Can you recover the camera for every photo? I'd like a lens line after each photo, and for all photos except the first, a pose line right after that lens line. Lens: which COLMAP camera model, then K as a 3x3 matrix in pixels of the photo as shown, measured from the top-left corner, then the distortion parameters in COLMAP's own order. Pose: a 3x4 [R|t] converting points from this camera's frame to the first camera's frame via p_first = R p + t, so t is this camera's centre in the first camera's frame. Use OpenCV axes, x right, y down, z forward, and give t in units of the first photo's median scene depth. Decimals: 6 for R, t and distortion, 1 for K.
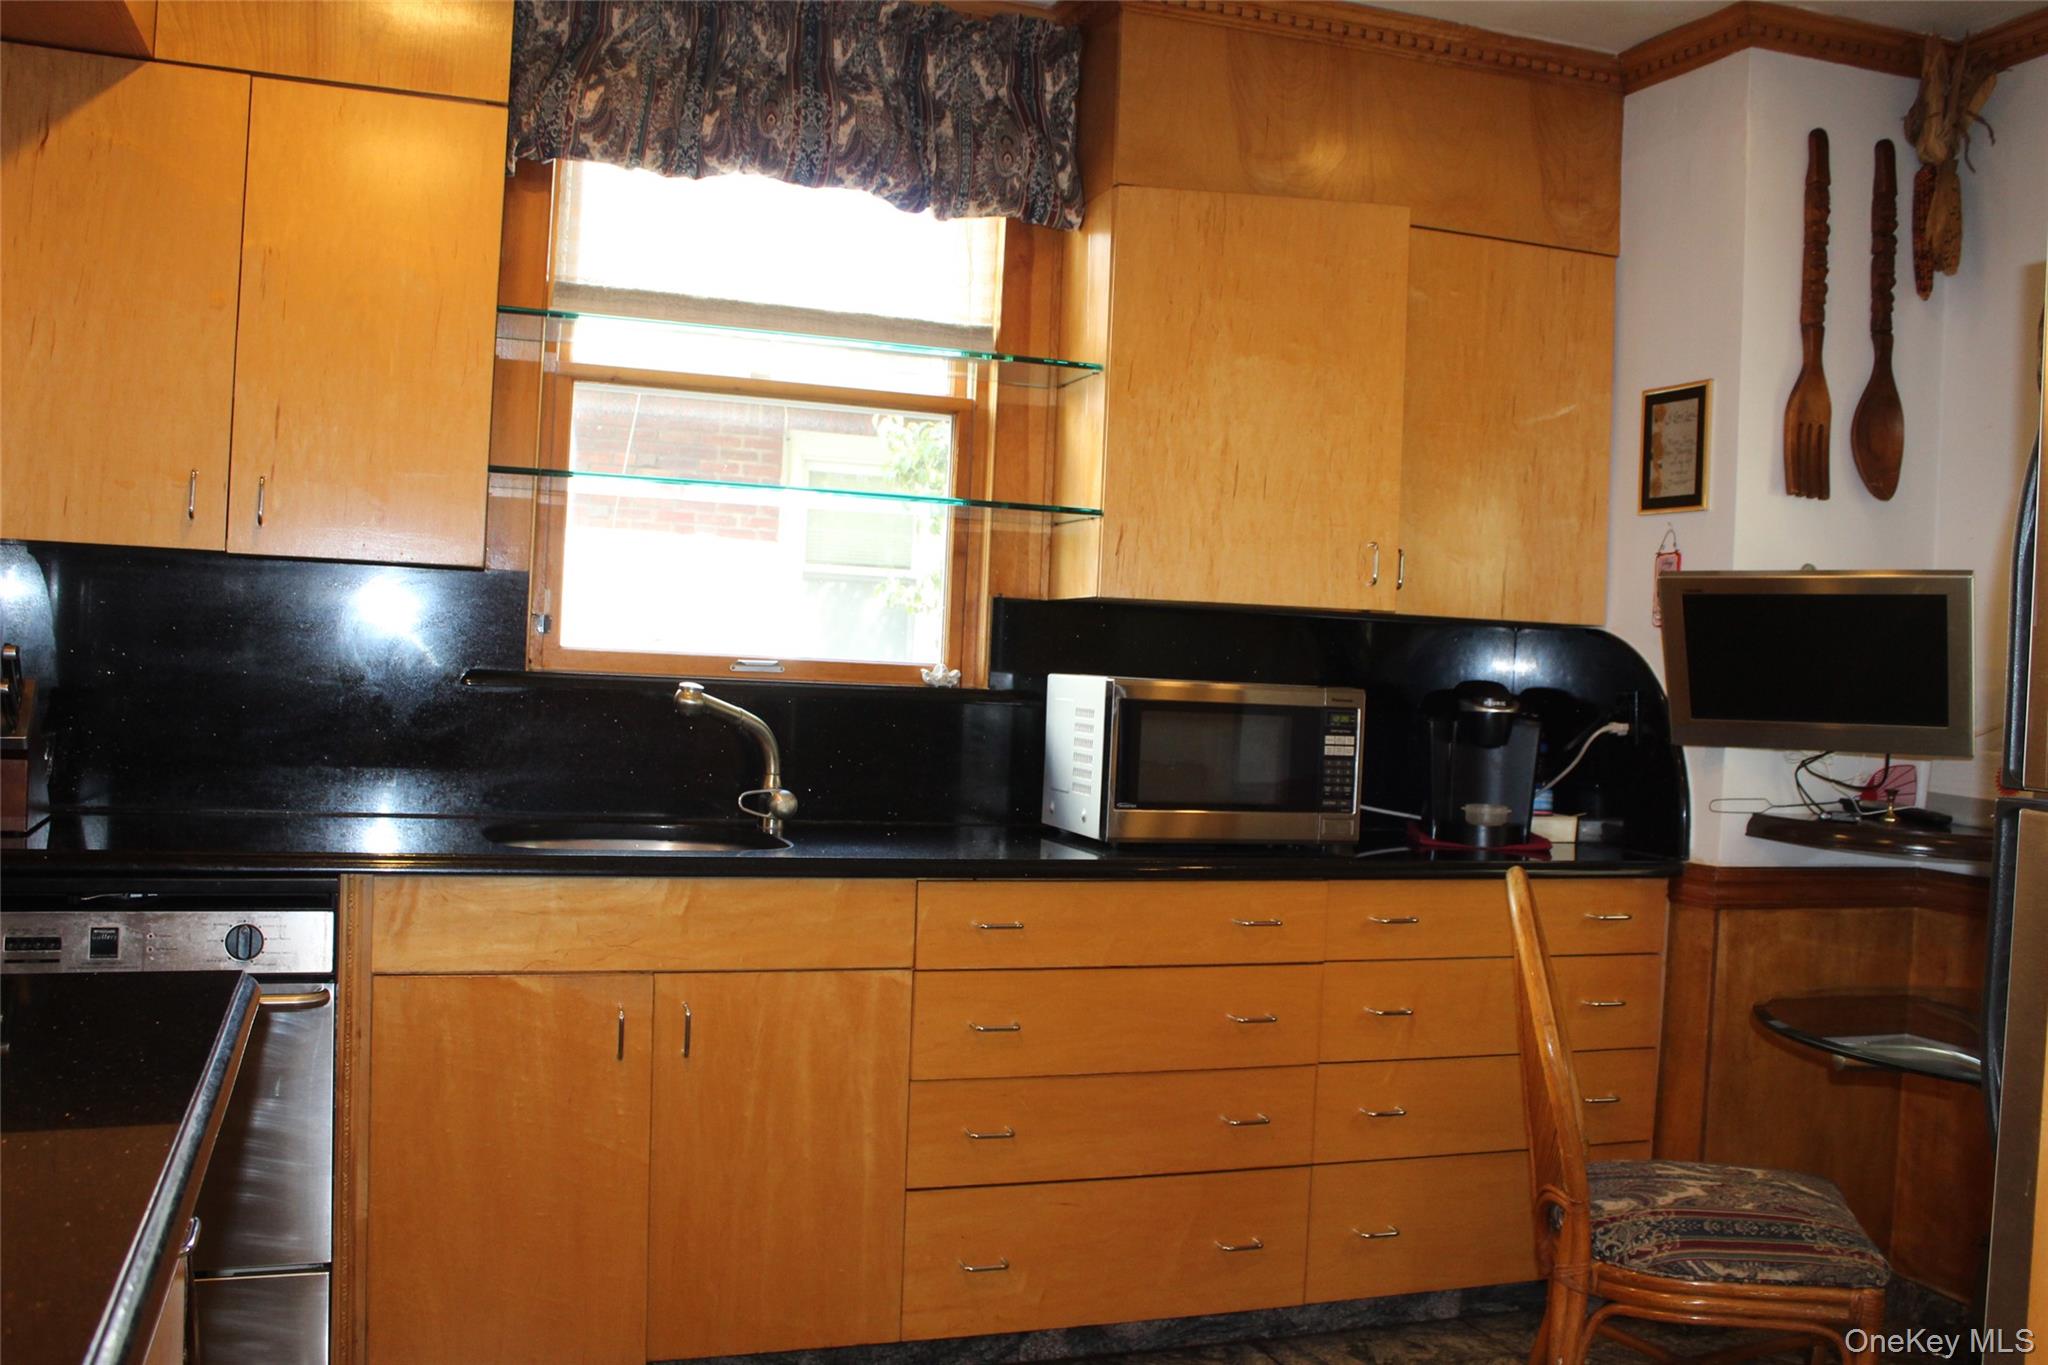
lens RADIAL K [[1782.9, 0, 1024.0], [0, 1782.9, 682.5], [0, 0, 1]] dist [-0.159578, 0.168040]
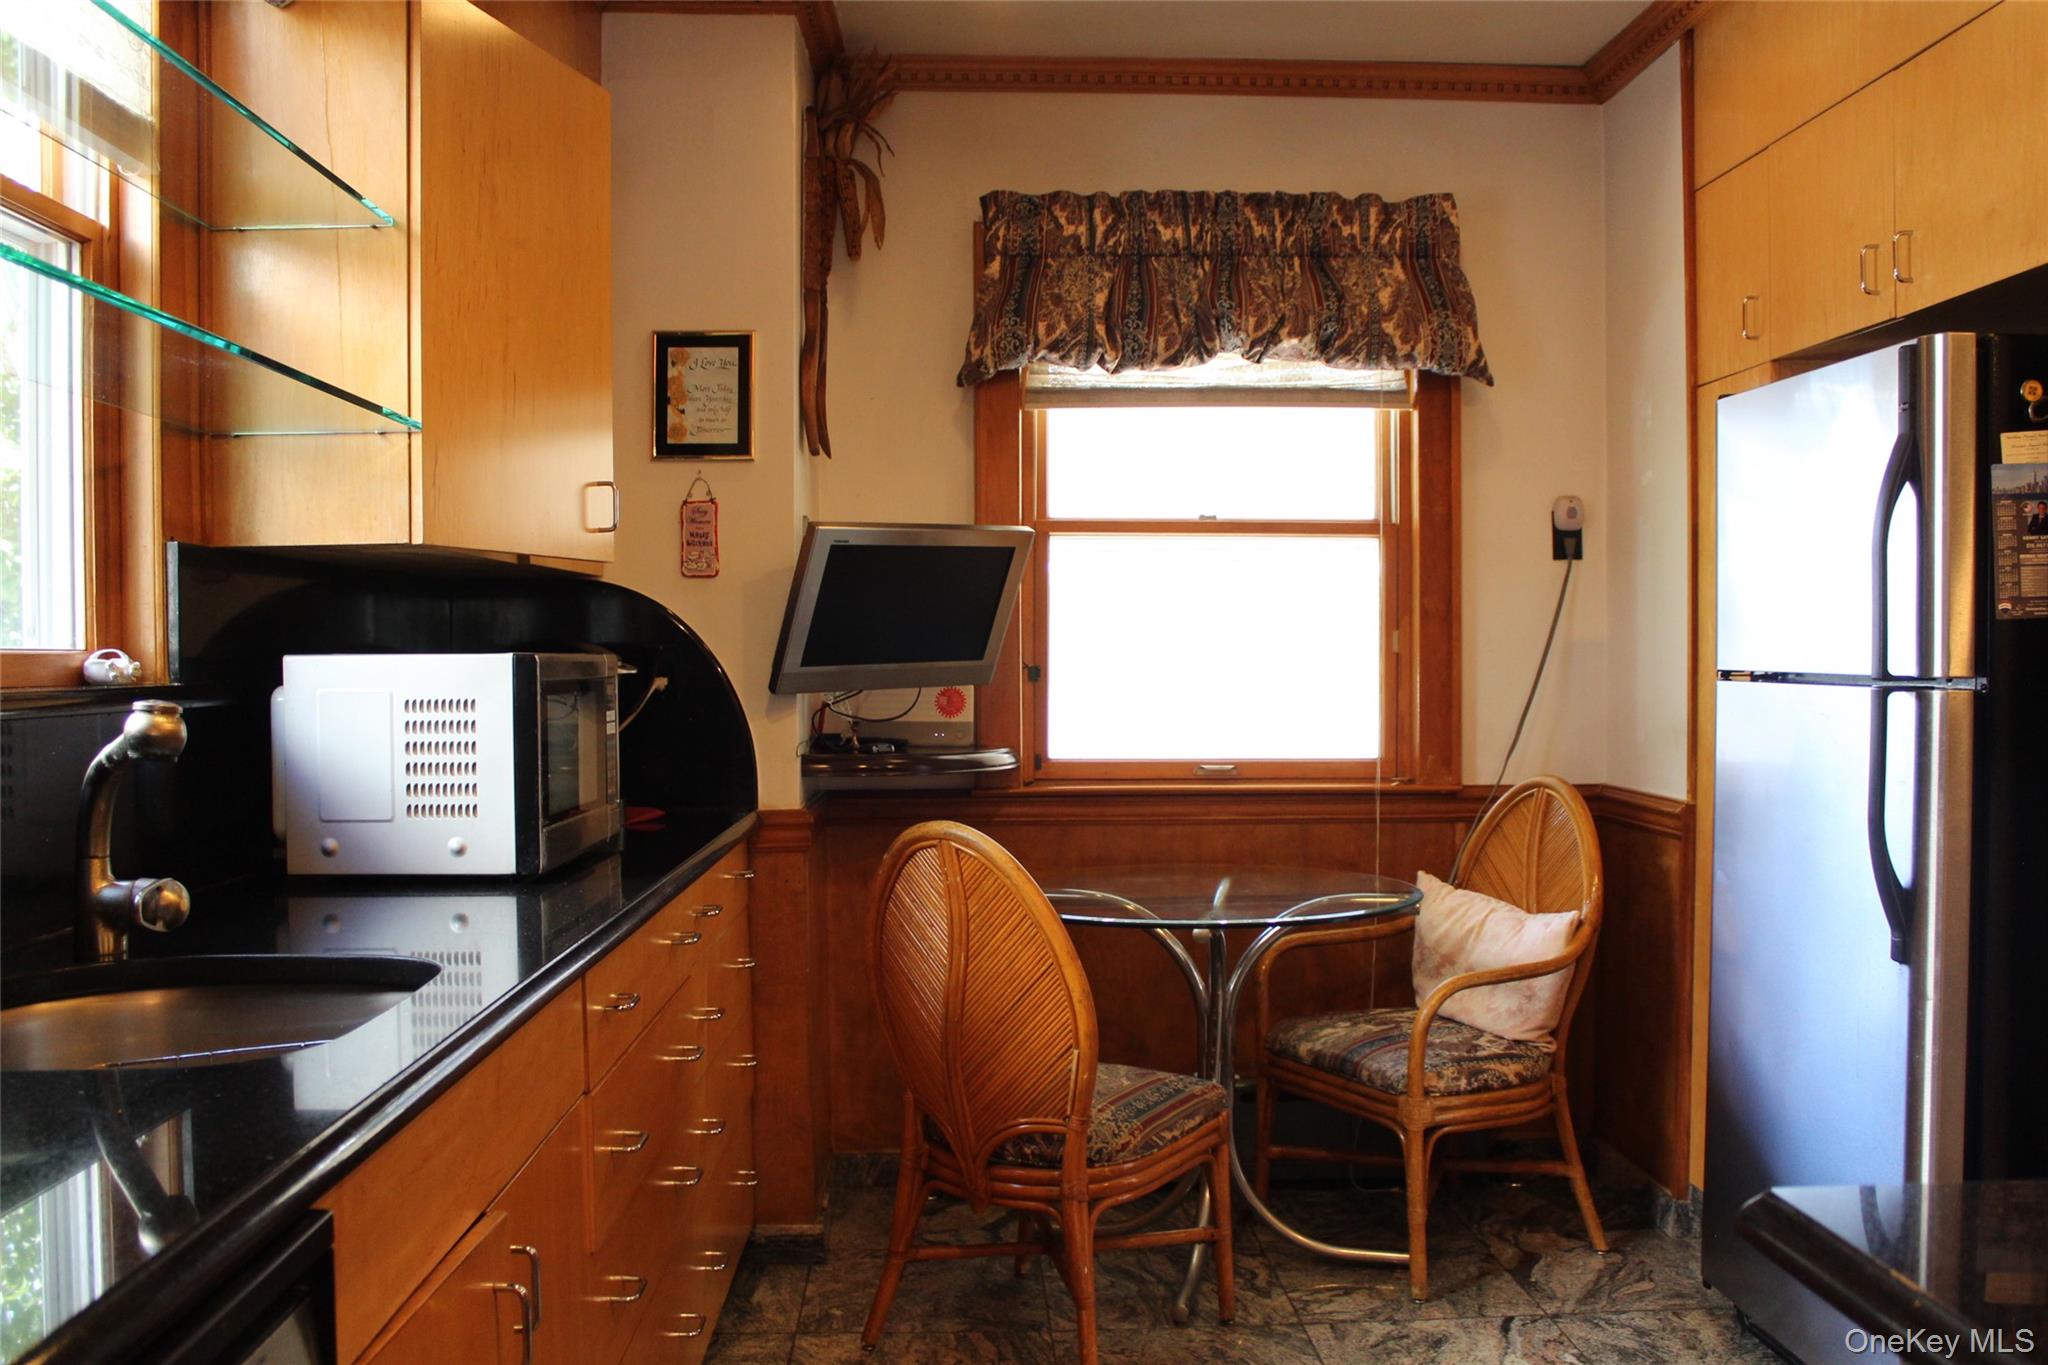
lens RADIAL K [[1782.9, 0, 1024.0], [0, 1782.9, 682.5], [0, 0, 1]] dist [-0.159578, 0.168040]
pose [[0.313342, -0.064488, 0.947448, -0.529000], [0.036921, 0.997765, 0.055702, -0.021603], [-0.948922, 0.017527, 0.315023, 0.526522]]
